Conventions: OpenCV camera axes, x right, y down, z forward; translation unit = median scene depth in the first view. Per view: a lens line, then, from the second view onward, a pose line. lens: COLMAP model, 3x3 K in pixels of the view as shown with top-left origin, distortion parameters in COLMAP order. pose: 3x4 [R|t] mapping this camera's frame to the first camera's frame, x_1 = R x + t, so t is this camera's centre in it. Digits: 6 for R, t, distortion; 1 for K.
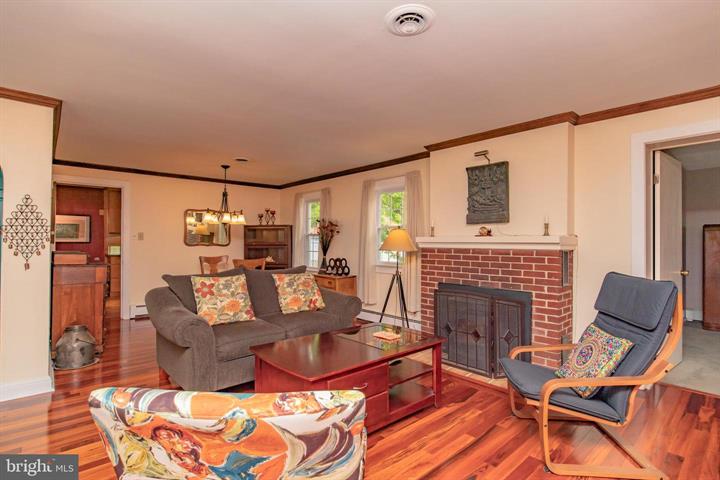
lens RADIAL K [[351.5, 0, 359.2], [0, 351.5, 244.9], [0, 0, 1]] dist [-0.019336, -0.002312]
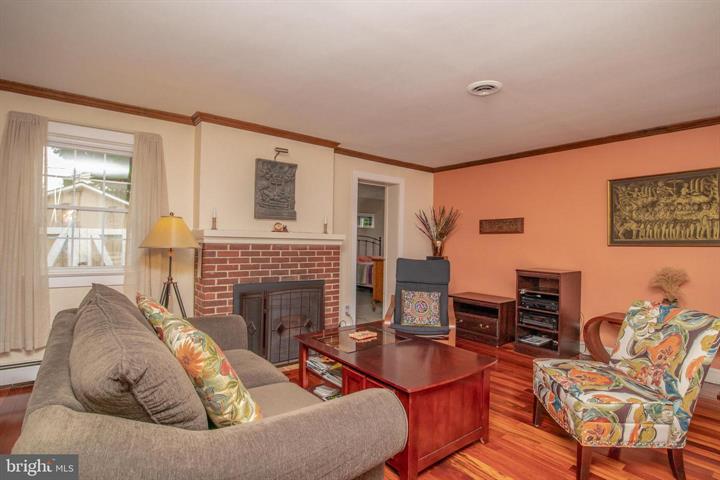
lens RADIAL K [[362.2, 0, 360.7], [0, 362.2, 240.9], [0, 0, 1]] dist [-0.033045, 0.000741]
pose [[0.057539, -0.003642, 0.998337, -0.651015], [-0.014195, 0.999889, 0.004466, -0.006662], [-0.998242, -0.014428, 0.057481, 0.677224]]
